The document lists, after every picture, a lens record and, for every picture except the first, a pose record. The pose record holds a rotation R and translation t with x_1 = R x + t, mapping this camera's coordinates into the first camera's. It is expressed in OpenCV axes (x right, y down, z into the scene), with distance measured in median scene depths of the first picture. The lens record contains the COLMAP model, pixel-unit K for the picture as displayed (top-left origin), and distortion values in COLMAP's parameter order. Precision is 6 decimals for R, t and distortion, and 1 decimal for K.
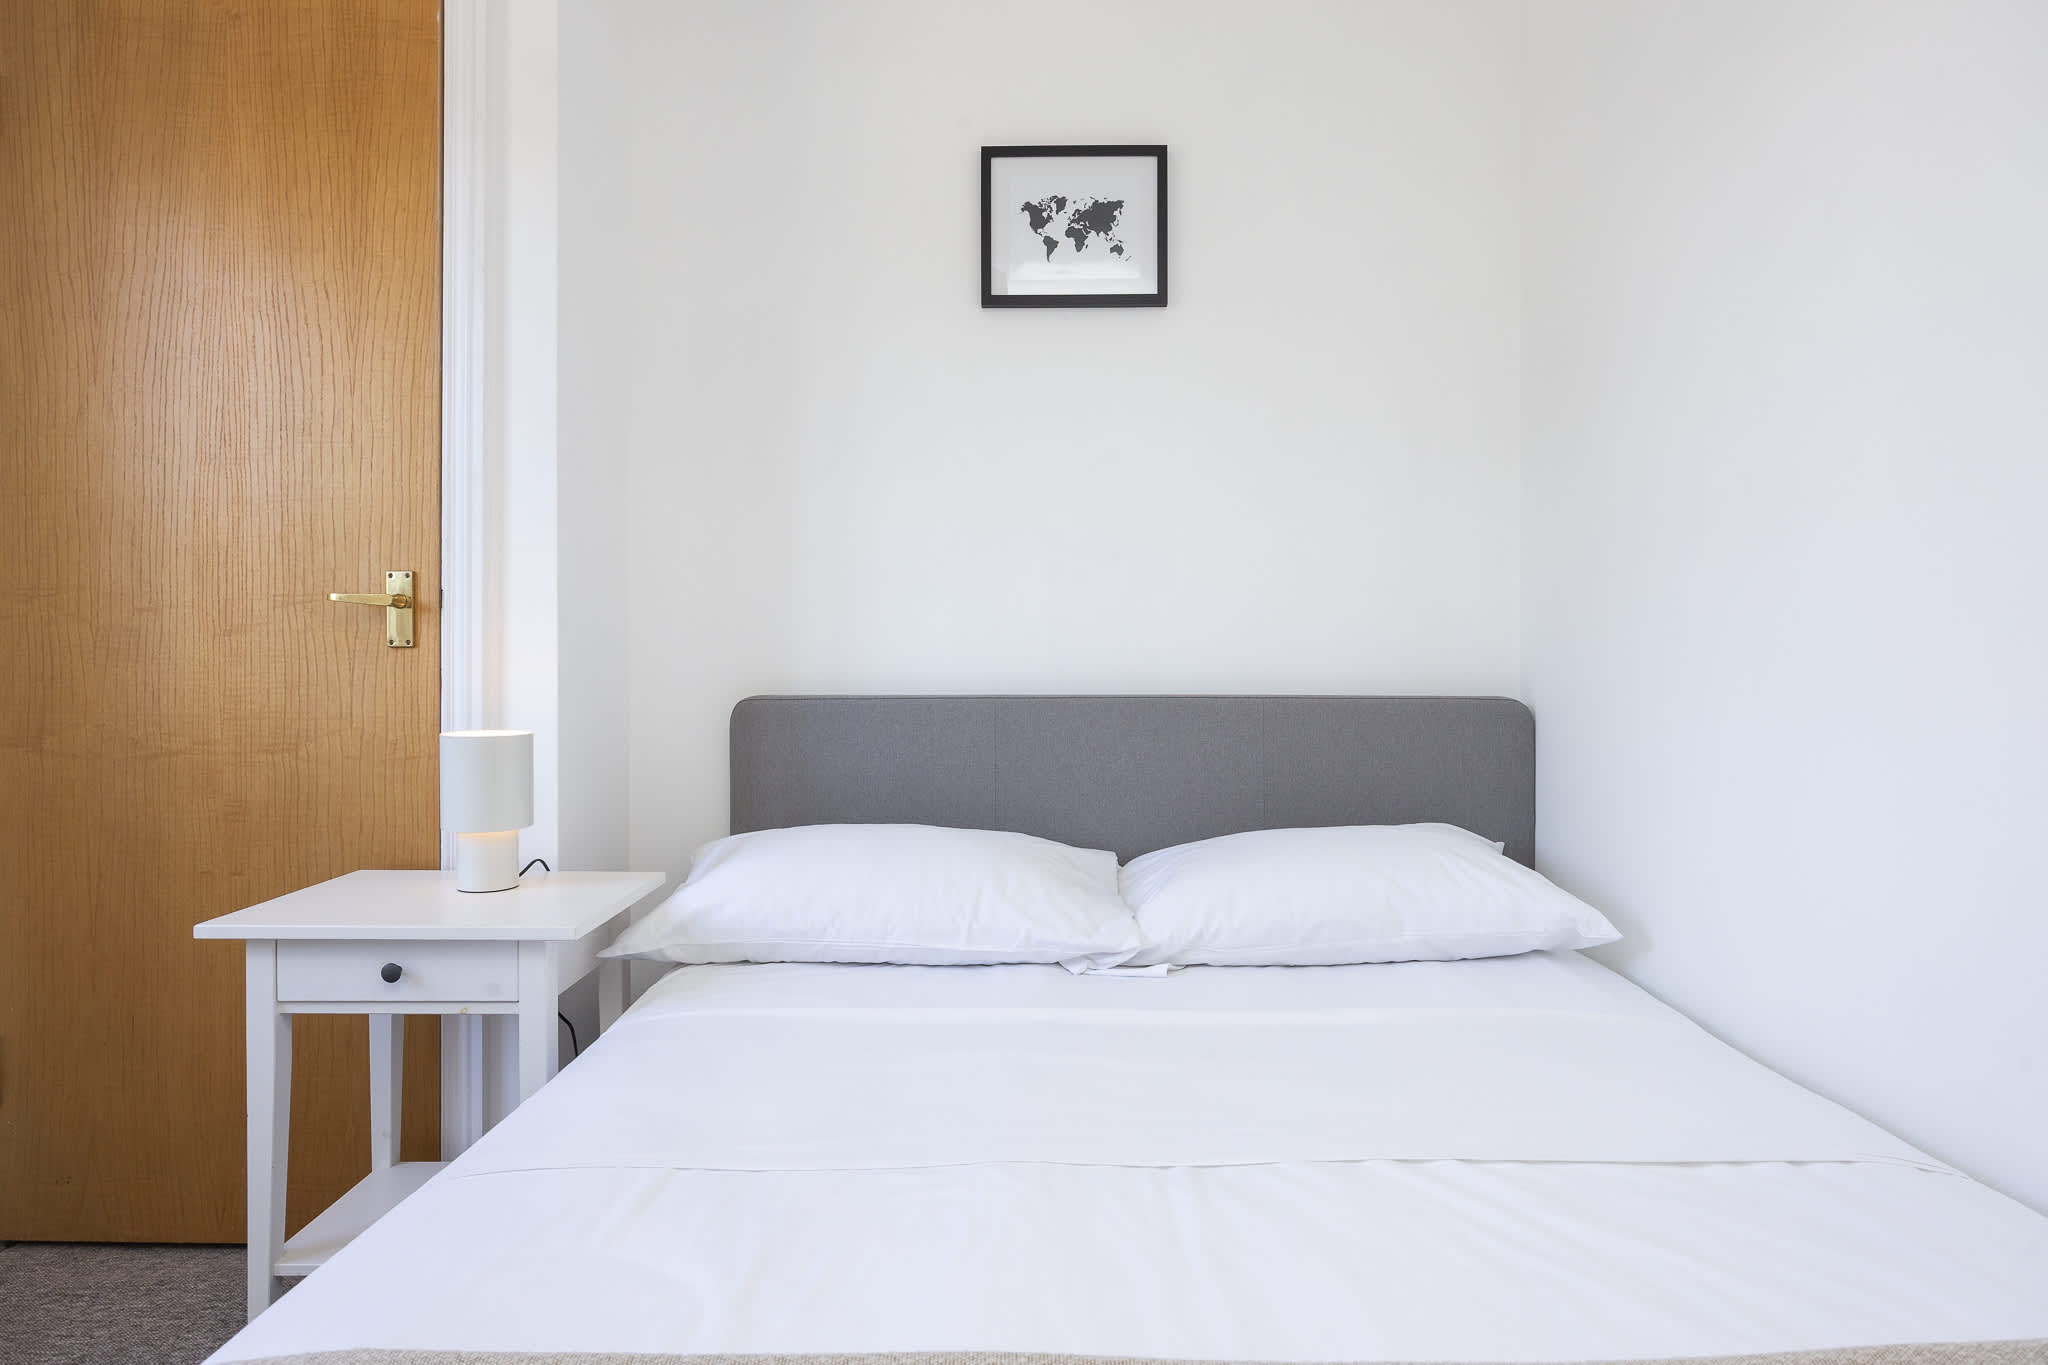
lens RADIAL K [[1175.2, 0, 1080.0], [0, 1175.2, 668.7], [0, 0, 1]] dist [0.000928, -0.001120]
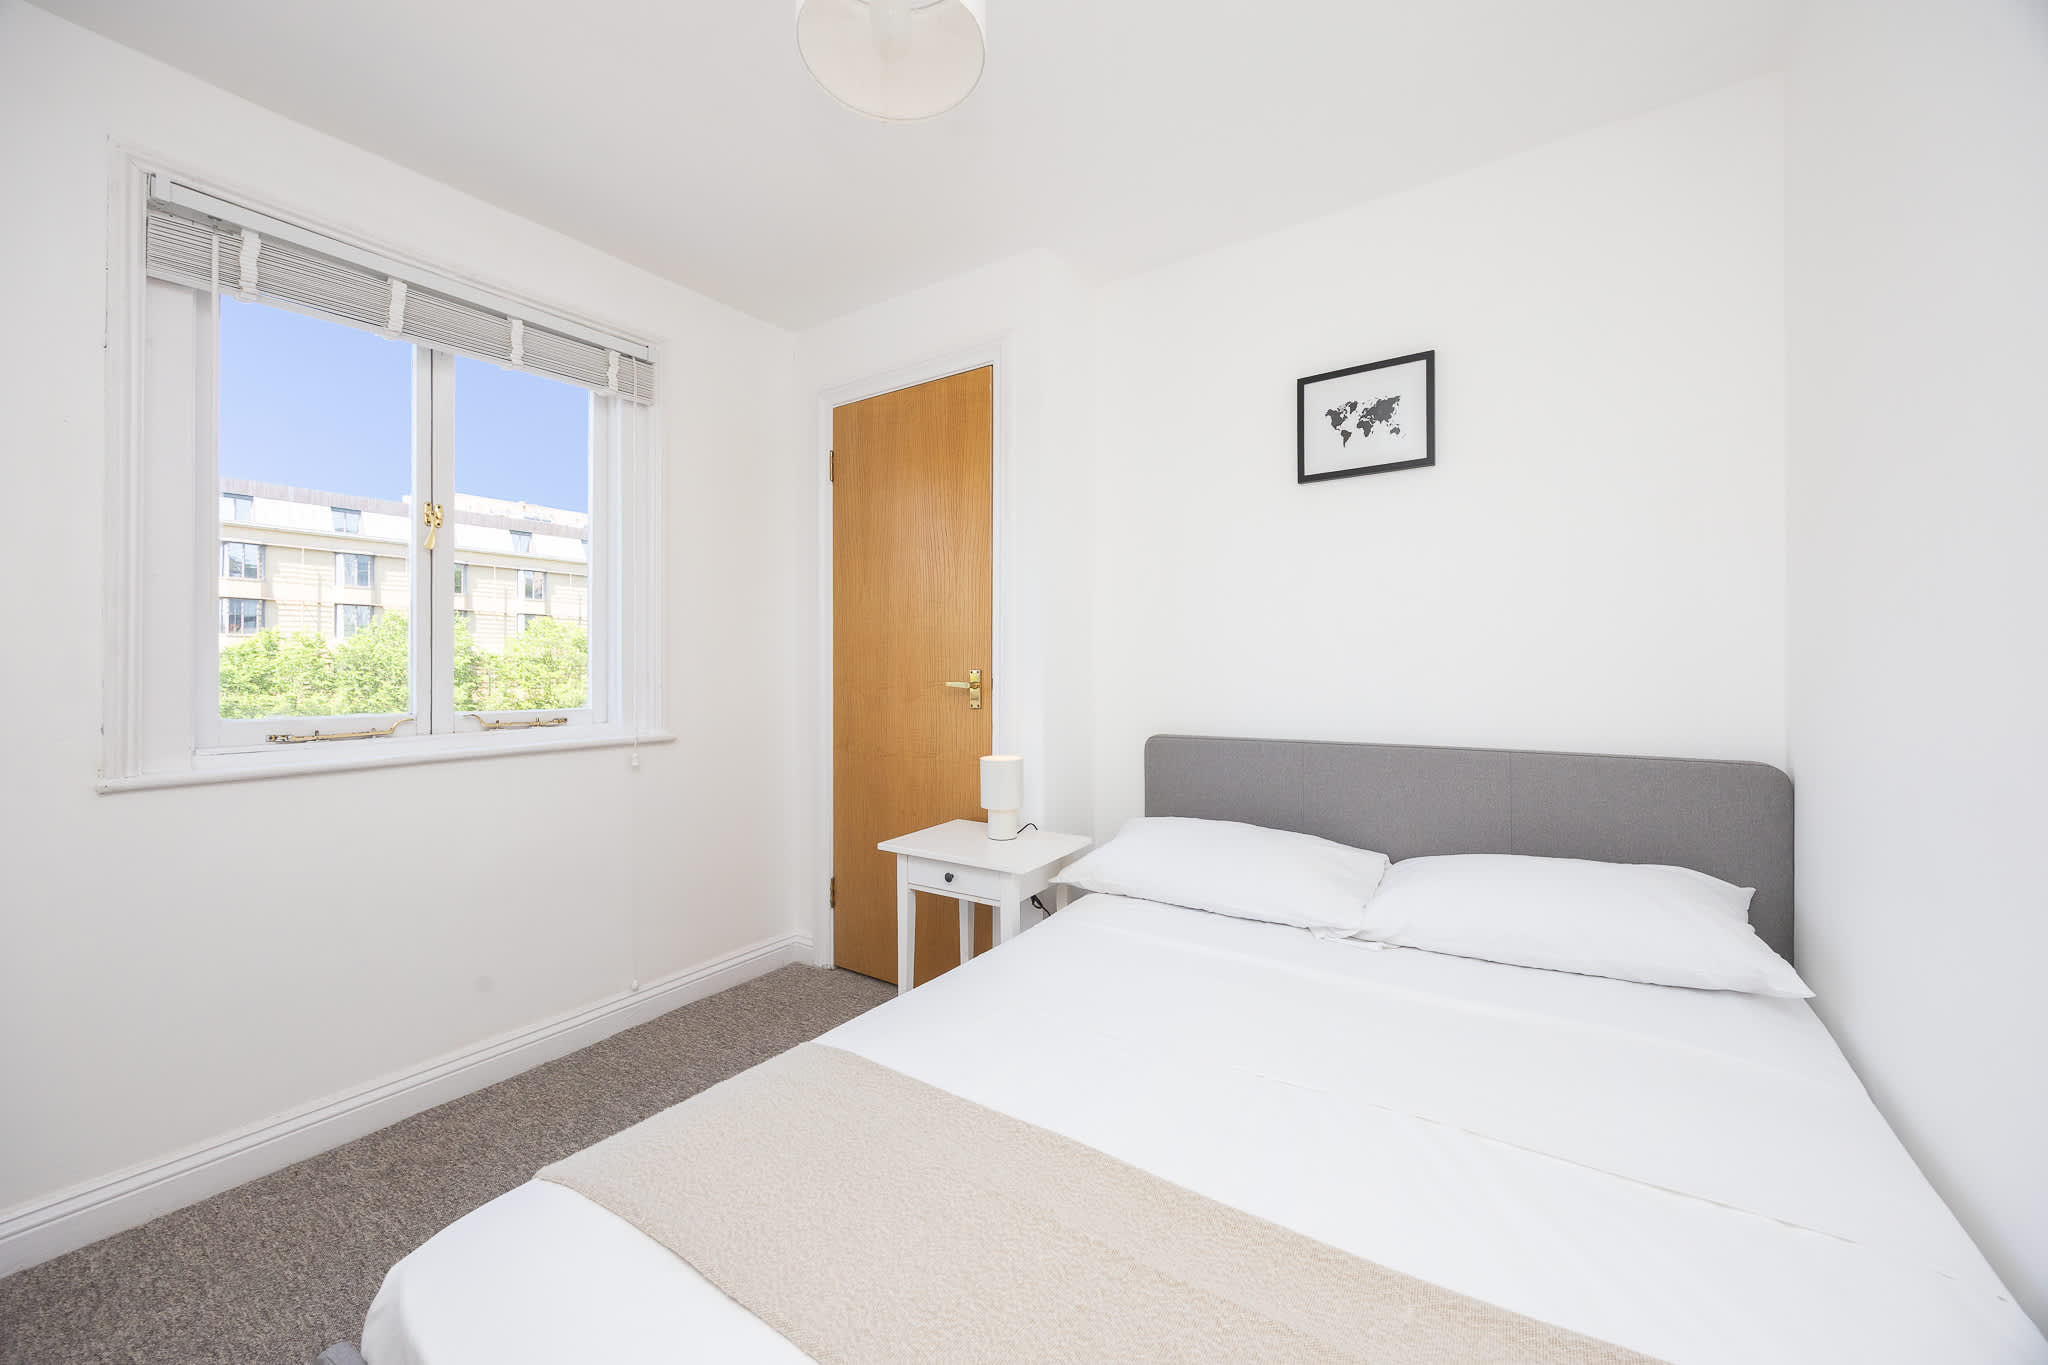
lens RADIAL K [[800.1, 0, 1027.6], [0, 800.1, 664.9], [0, 0, 1]] dist [-0.003218, 0.000264]
pose [[0.824909, -0.002298, -0.565260, 0.258638], [0.003388, 0.999994, 0.000879, -0.091875], [0.565255, -0.002640, 0.824912, -0.065308]]
